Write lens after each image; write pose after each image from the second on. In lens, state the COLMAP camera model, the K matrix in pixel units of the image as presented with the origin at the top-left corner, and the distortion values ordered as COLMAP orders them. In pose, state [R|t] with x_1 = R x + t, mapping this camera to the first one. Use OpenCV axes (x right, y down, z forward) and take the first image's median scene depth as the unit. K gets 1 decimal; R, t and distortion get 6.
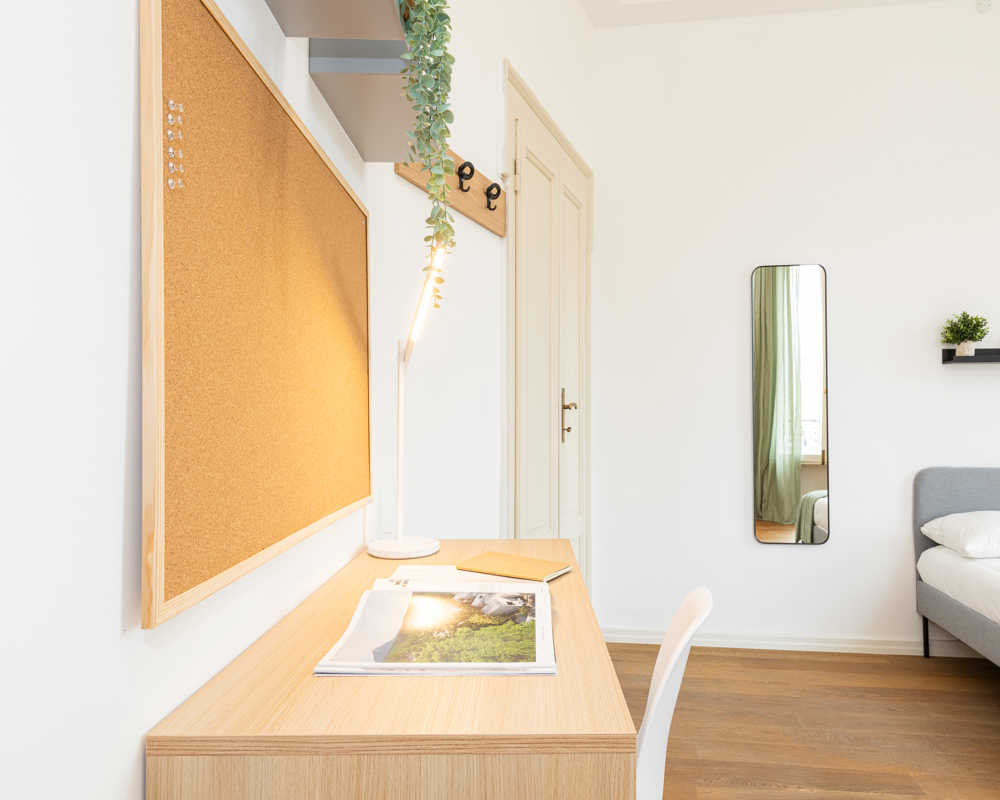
lens RADIAL K [[610.9, 0, 500.0], [0, 610.9, 400.0], [0, 0, 1]] dist [0.029298, -0.002444]
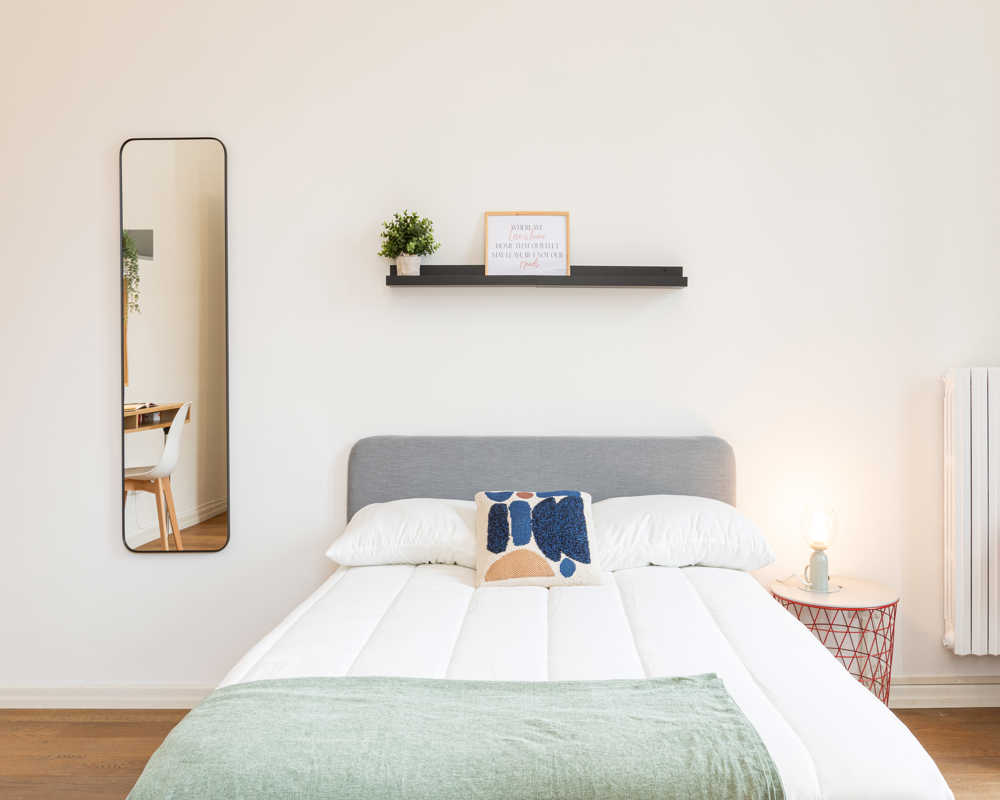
lens RADIAL K [[952.6, 0, 500.9], [0, 952.6, 361.6], [0, 0, 1]] dist [-0.004014, 0.001119]
pose [[0.996528, -0.000410, 0.083258, 0.731146], [-0.001432, 0.999755, 0.022069, 0.000809], [-0.083247, -0.022111, 0.996284, -0.060682]]
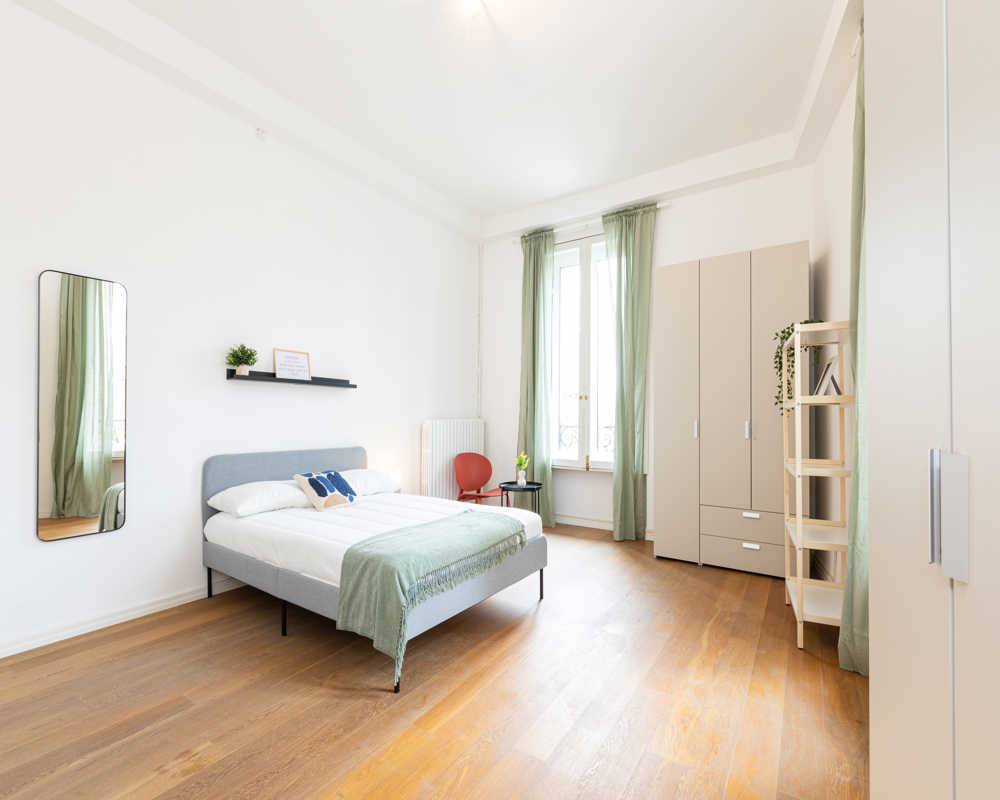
lens RADIAL K [[457.0, 0, 500.0], [0, 457.0, 400.0], [0, 0, 1]] dist [-0.000842, -0.000316]
pose [[0.483722, 0.035476, 0.874502, 0.117592], [-0.027374, 0.999303, -0.025397, -0.003408], [-0.874793, -0.011653, 0.484356, -0.021259]]
